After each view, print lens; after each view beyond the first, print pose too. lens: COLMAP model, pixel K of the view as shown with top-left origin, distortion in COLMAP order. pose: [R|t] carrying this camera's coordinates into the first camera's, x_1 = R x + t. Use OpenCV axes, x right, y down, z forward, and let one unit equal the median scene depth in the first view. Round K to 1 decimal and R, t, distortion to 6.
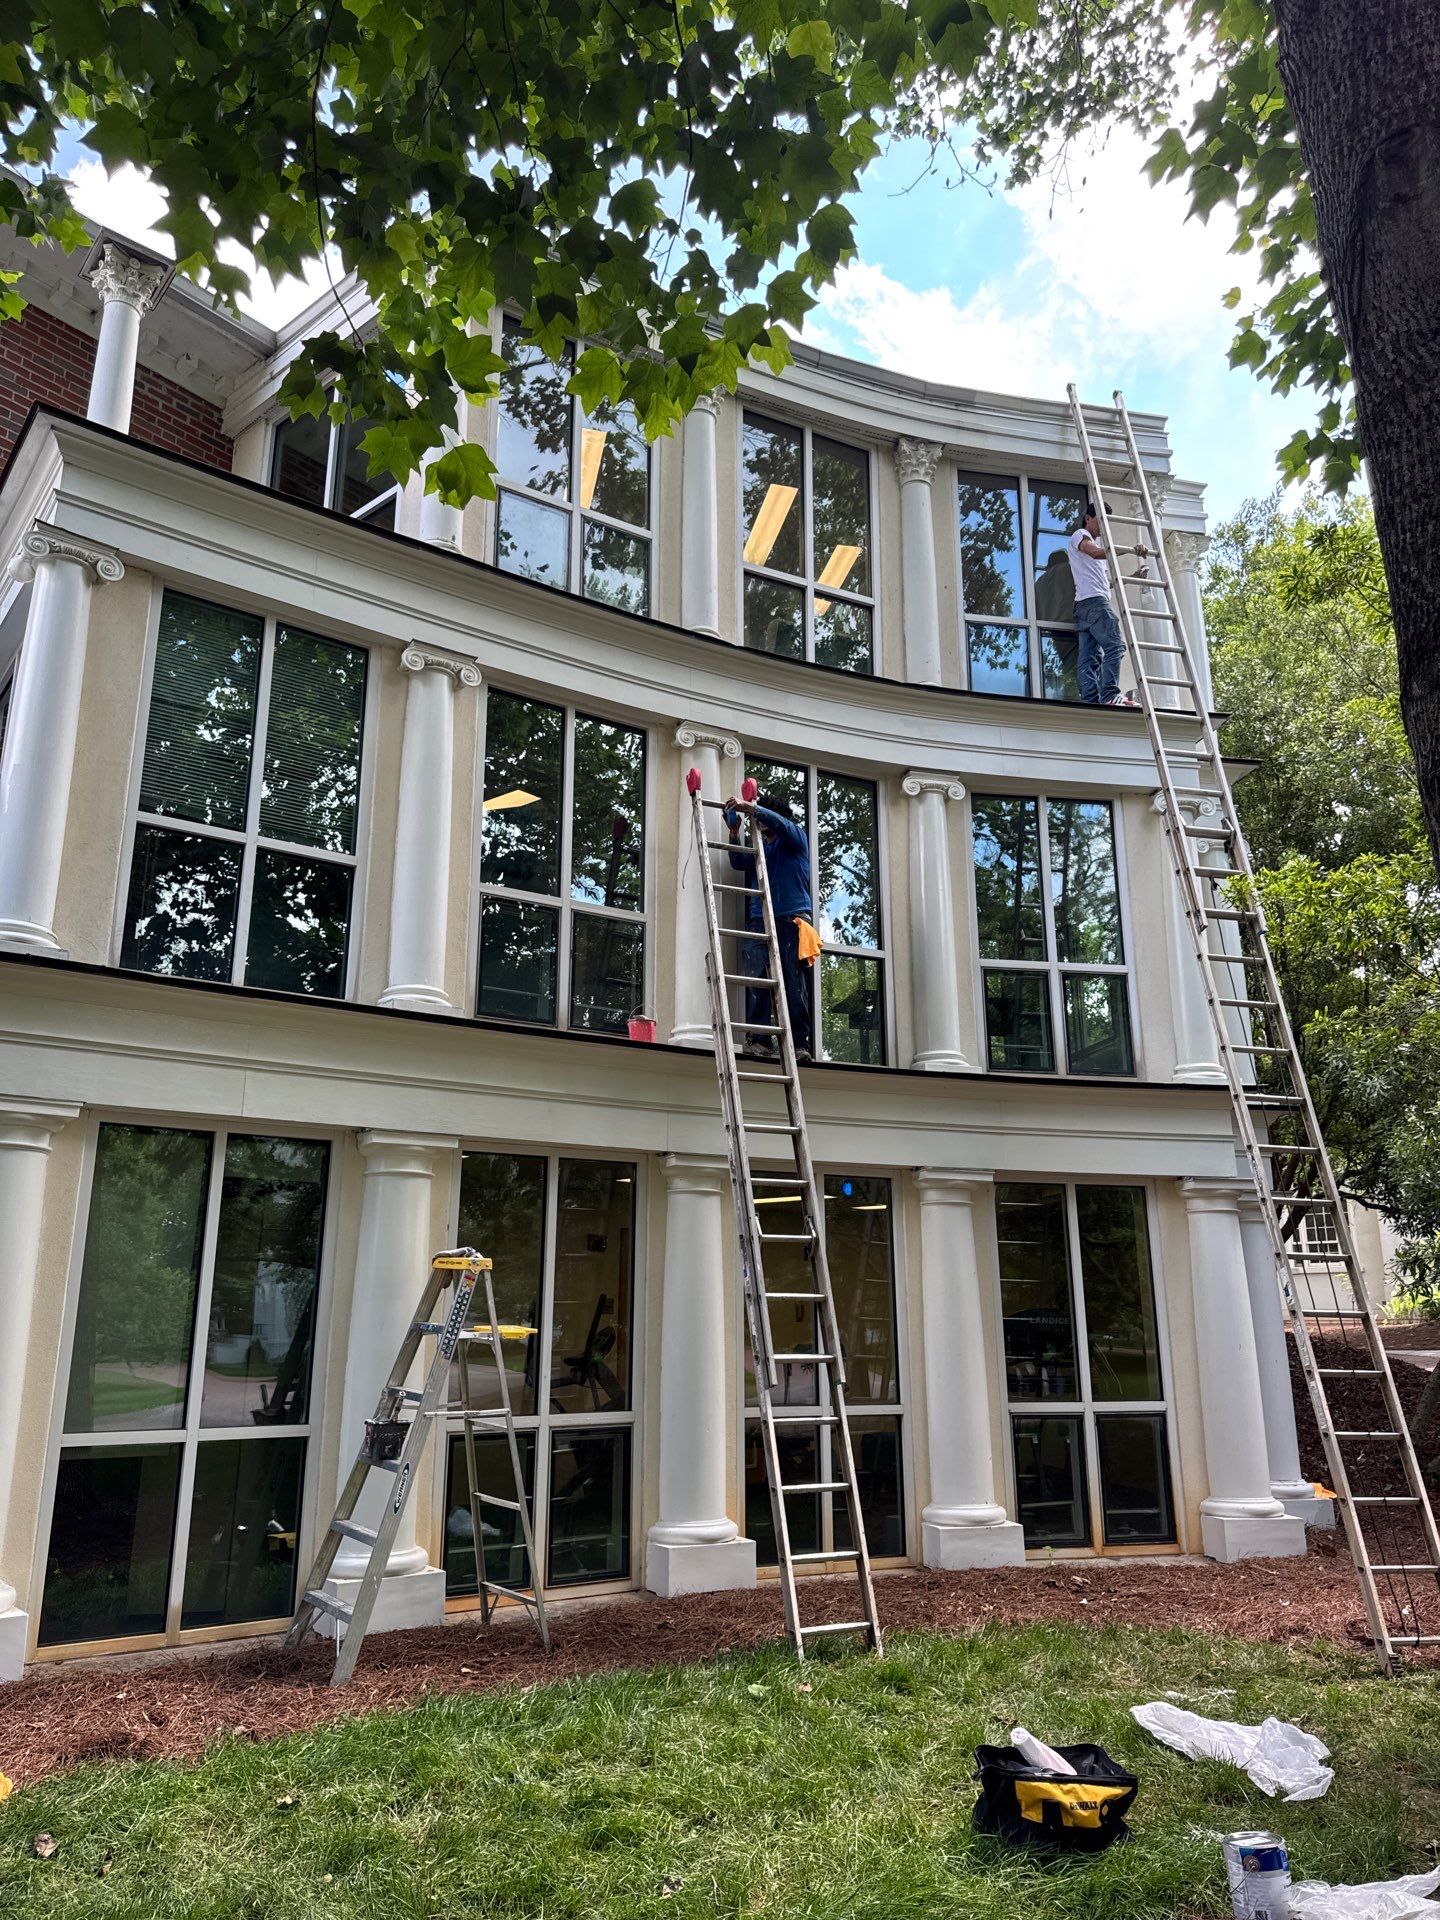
lens RADIAL K [[1441.5, 0, 710.2], [0, 1441.5, 961.5], [0, 0, 1]] dist [0.038081, -0.036109]
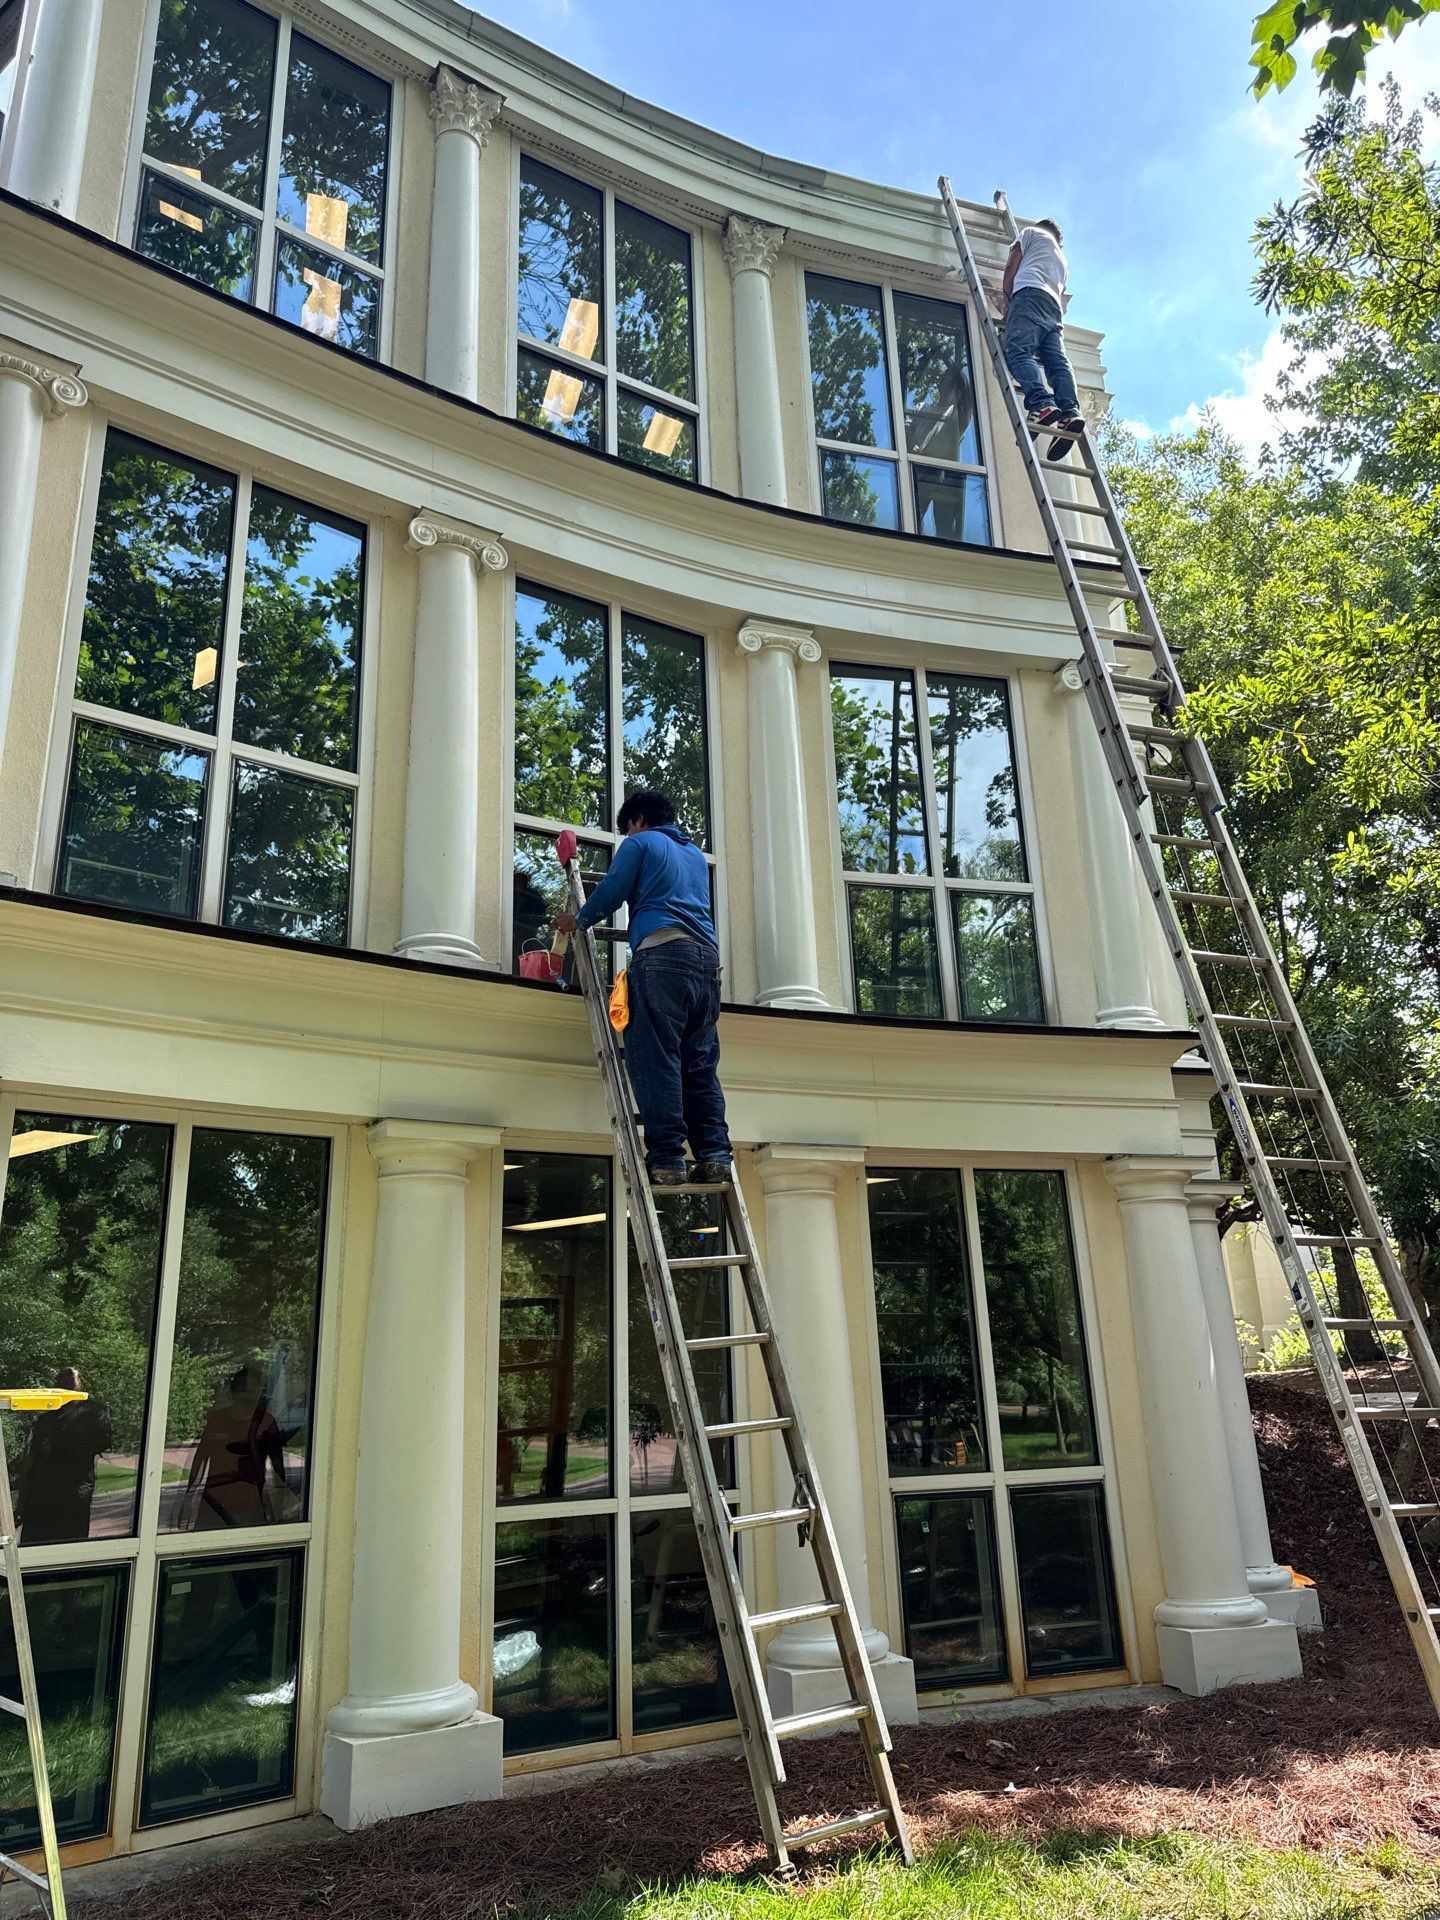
lens RADIAL K [[1441.5, 0, 734.4], [0, 1441.5, 953.8], [0, 0, 1]] dist [0.038081, -0.036109]
pose [[0.994416, -0.005299, 0.105401, 0.056733], [0.010875, 0.998567, -0.052390, 0.084426], [-0.104972, 0.053244, 0.993049, 0.288169]]
